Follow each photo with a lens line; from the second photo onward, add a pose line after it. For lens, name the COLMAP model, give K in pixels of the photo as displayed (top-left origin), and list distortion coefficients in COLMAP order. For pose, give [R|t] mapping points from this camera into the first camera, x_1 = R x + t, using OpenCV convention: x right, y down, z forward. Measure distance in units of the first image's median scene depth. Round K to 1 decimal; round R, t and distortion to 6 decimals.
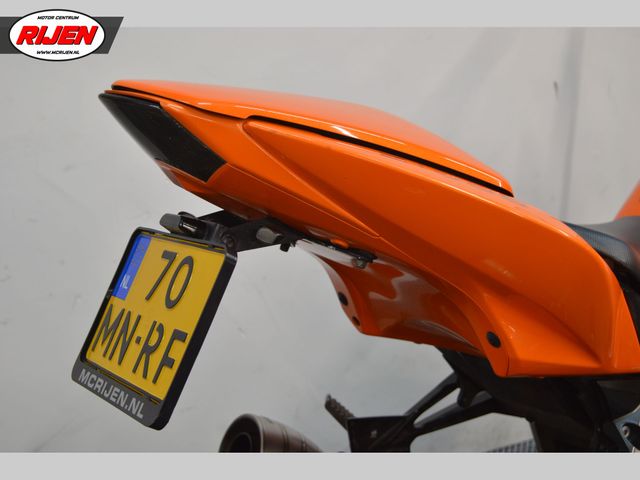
lens RADIAL K [[1066.8, 0, 320.0], [0, 1066.8, 240.0], [0, 0, 1]] dist [-0.017921, -0.020508]
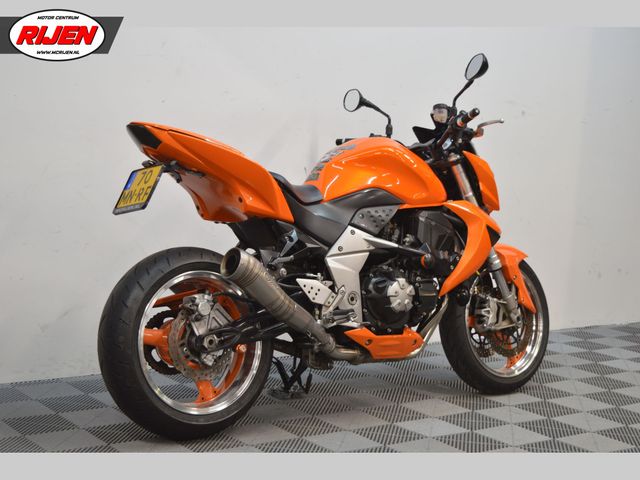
lens RADIAL K [[1116.9, 0, 320.0], [0, 1116.9, 240.0], [0, 0, 1]] dist [-0.012371, -0.005545]
pose [[0.995068, -0.001341, 0.099184, 0.065330], [0.021300, 0.979472, -0.200452, 0.972744], [-0.096879, 0.201576, 0.974670, -2.552434]]
